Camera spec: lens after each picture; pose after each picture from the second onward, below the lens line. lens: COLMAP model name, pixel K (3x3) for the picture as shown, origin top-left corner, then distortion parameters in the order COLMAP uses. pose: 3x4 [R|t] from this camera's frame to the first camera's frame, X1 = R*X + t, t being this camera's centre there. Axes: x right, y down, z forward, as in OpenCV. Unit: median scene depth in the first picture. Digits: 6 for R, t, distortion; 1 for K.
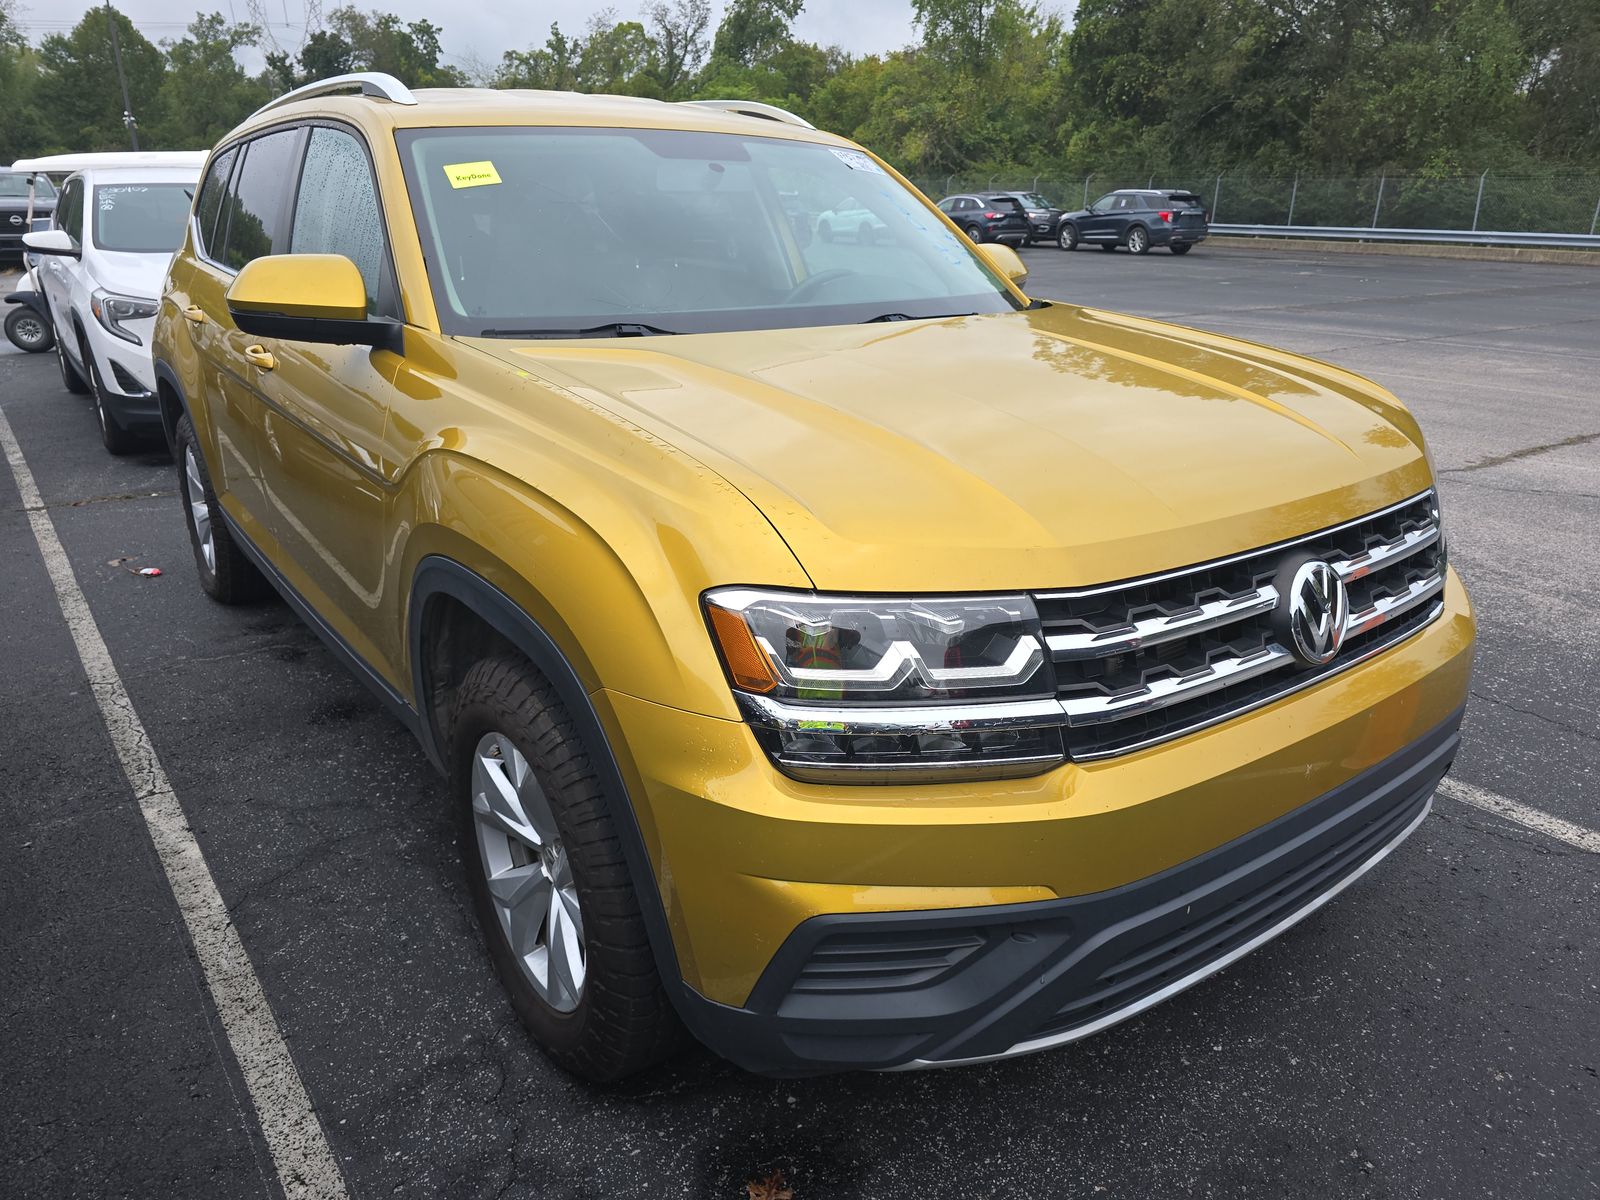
lens RADIAL K [[1070.3, 0, 811.8], [0, 1070.3, 595.1], [0, 0, 1]] dist [0.055198, -0.041875]
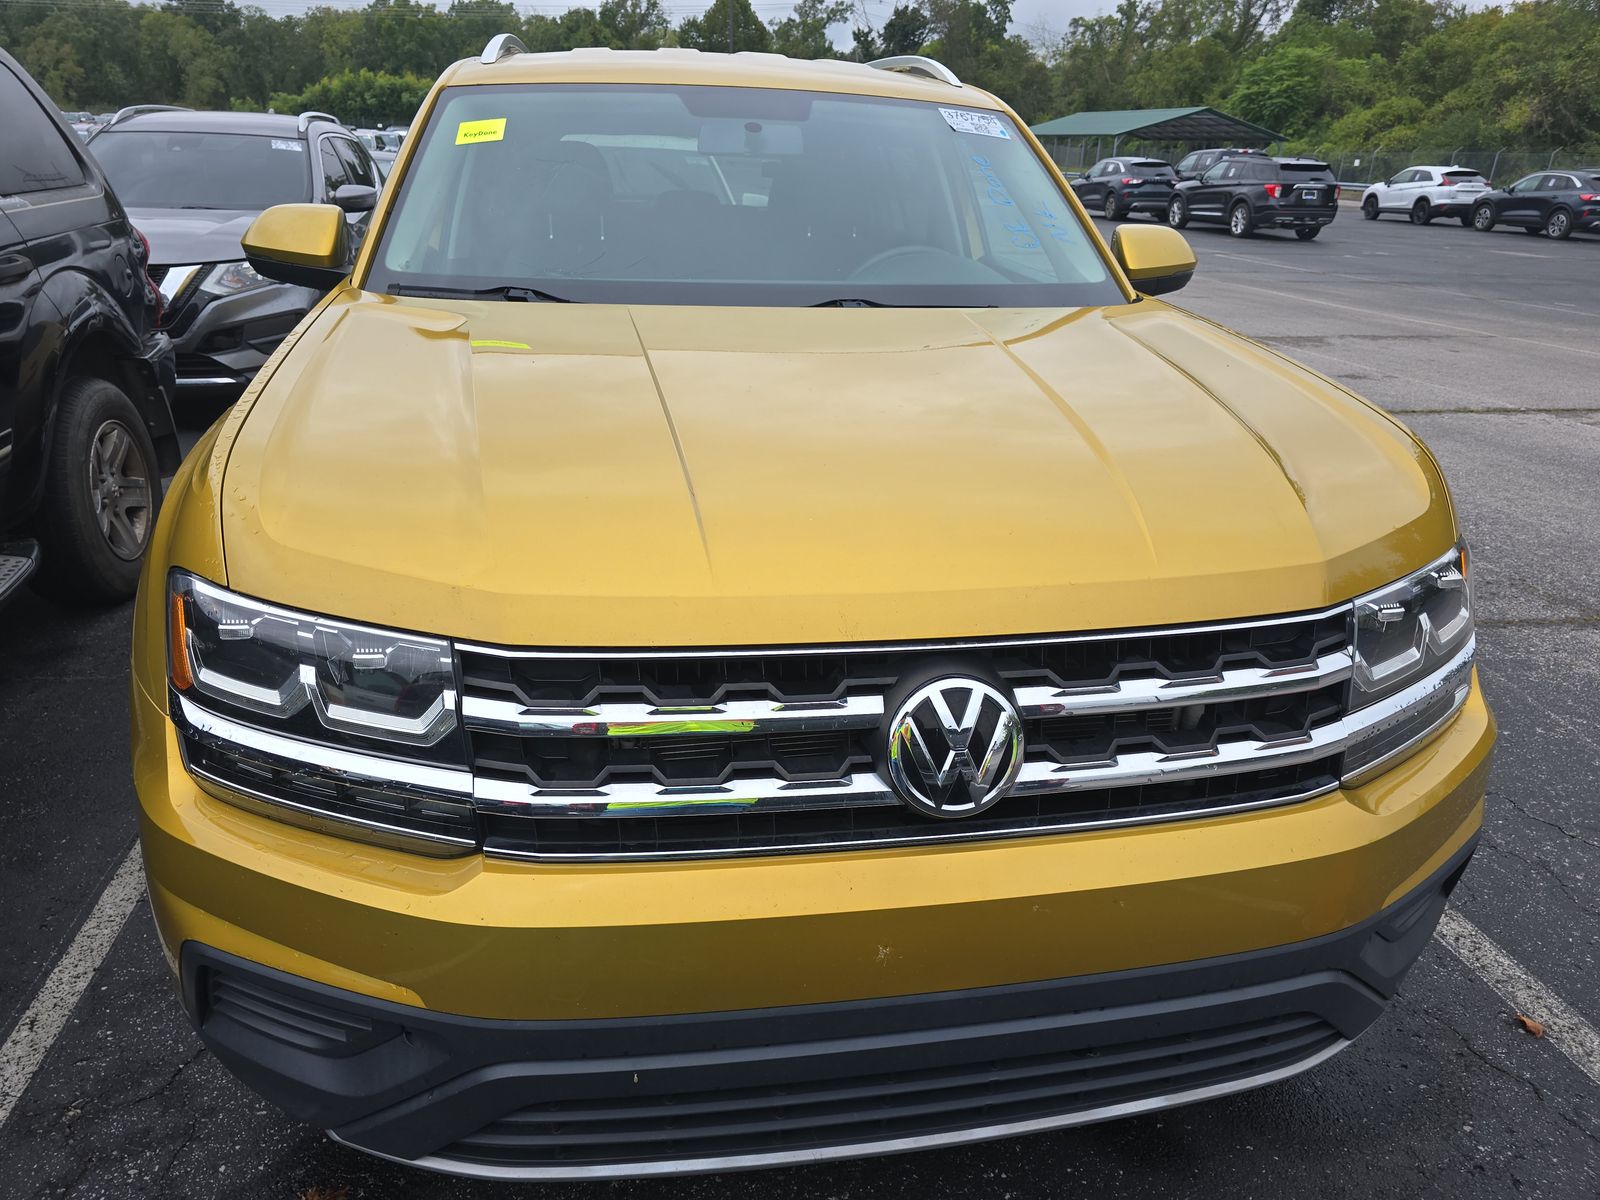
lens RADIAL K [[1070.6, 0, 800.0], [0, 1070.6, 600.0], [0, 0, 1]] dist [0.042056, -0.033197]
pose [[0.897890, 0.181575, -0.401028, 0.586109], [-0.170053, 0.983323, 0.064479, -0.099687], [0.406048, 0.010301, 0.913794, 0.273888]]
